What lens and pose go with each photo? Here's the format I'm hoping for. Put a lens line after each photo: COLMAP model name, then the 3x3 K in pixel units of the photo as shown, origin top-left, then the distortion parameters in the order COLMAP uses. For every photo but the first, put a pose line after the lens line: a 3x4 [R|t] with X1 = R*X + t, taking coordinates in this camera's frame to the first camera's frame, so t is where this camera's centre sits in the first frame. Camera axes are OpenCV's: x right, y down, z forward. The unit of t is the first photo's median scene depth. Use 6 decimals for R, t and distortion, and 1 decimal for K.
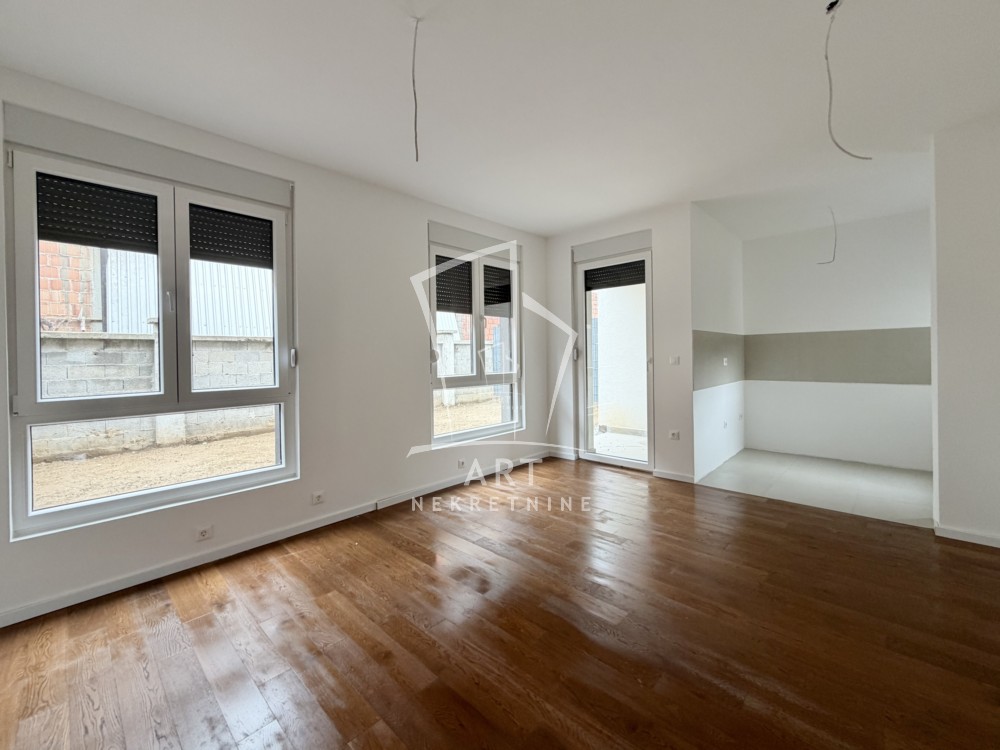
lens RADIAL K [[415.2, 0, 500.3], [0, 415.2, 354.7], [0, 0, 1]] dist [0.017450, -0.000135]
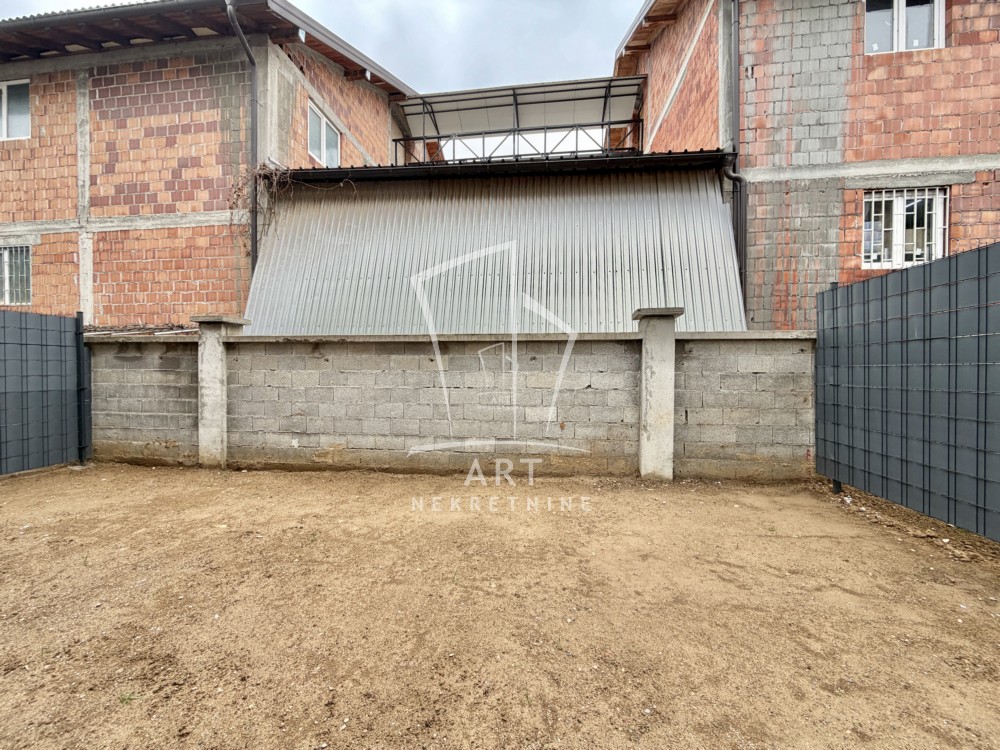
lens RADIAL K [[397.9, 0, 500.0], [0, 397.9, 375.0], [0, 0, 1]] dist [0.003887, -0.000131]
pose [[0.581725, 0.030538, -0.812812, 0.351175], [-0.014483, 0.999525, 0.027187, -0.009114], [0.813257, -0.004044, 0.581891, 1.535189]]
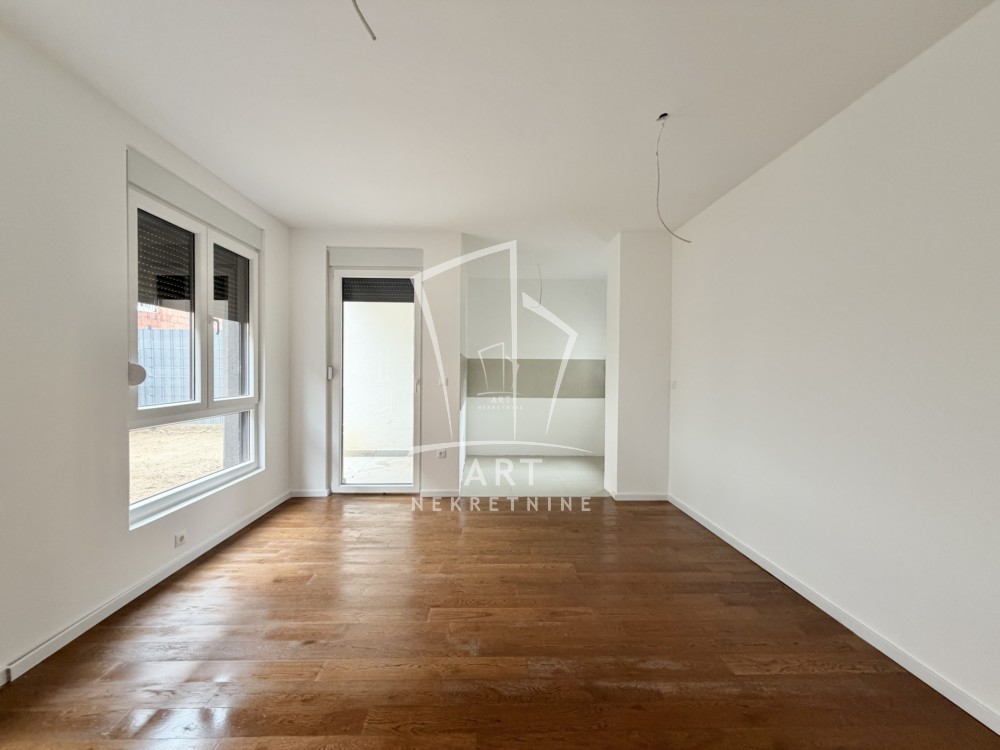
lens RADIAL K [[397.9, 0, 500.0], [0, 397.9, 375.0], [0, 0, 1]] dist [0.003887, -0.000131]
pose [[0.705432, 0.013561, 0.708648, -0.164783], [-0.023722, 0.999709, 0.004483, -0.009739], [-0.708380, -0.019973, 0.705548, 0.181617]]
